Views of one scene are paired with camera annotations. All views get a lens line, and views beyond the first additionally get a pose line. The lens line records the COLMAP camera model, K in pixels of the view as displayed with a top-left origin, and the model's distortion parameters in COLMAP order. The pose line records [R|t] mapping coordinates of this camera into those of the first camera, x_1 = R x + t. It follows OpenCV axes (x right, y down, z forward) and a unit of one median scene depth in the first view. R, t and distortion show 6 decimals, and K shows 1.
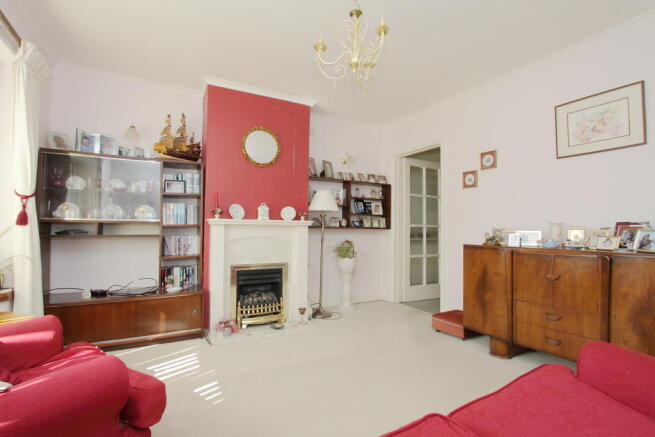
lens RADIAL K [[316.8, 0, 326.4], [0, 316.8, 224.6], [0, 0, 1]] dist [0.000015, 0.000260]
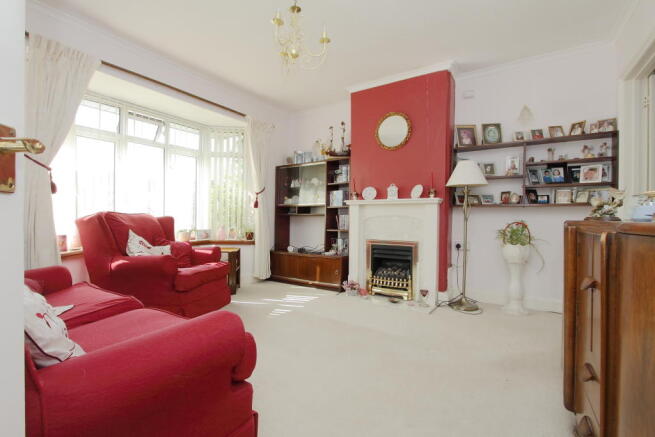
lens RADIAL K [[317.1, 0, 316.8], [0, 317.1, 220.9], [0, 0, 1]] dist [-0.002503, -0.000306]
pose [[0.453425, 0.002062, -0.891292, 0.632287], [0.006724, 0.999961, 0.005734, 0.048925], [0.891269, -0.008593, 0.453393, 0.286201]]
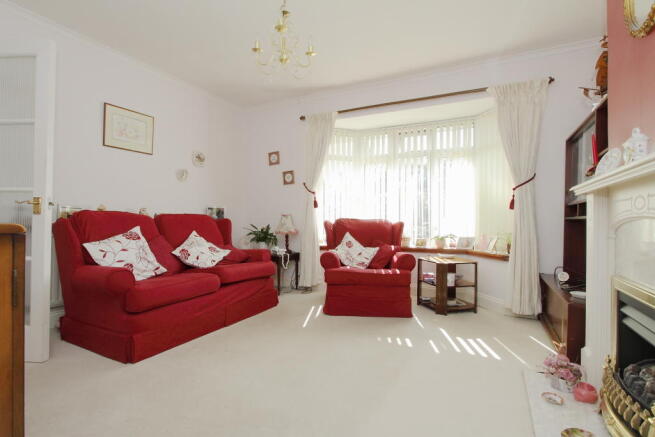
lens RADIAL K [[317.1, 0, 316.8], [0, 317.1, 220.9], [0, 0, 1]] dist [-0.002503, -0.000306]
pose [[-0.841074, -0.016608, -0.540664, 0.329355], [-0.009442, 0.999827, -0.016024, 0.054040], [0.540837, -0.008372, -0.841086, 1.107002]]
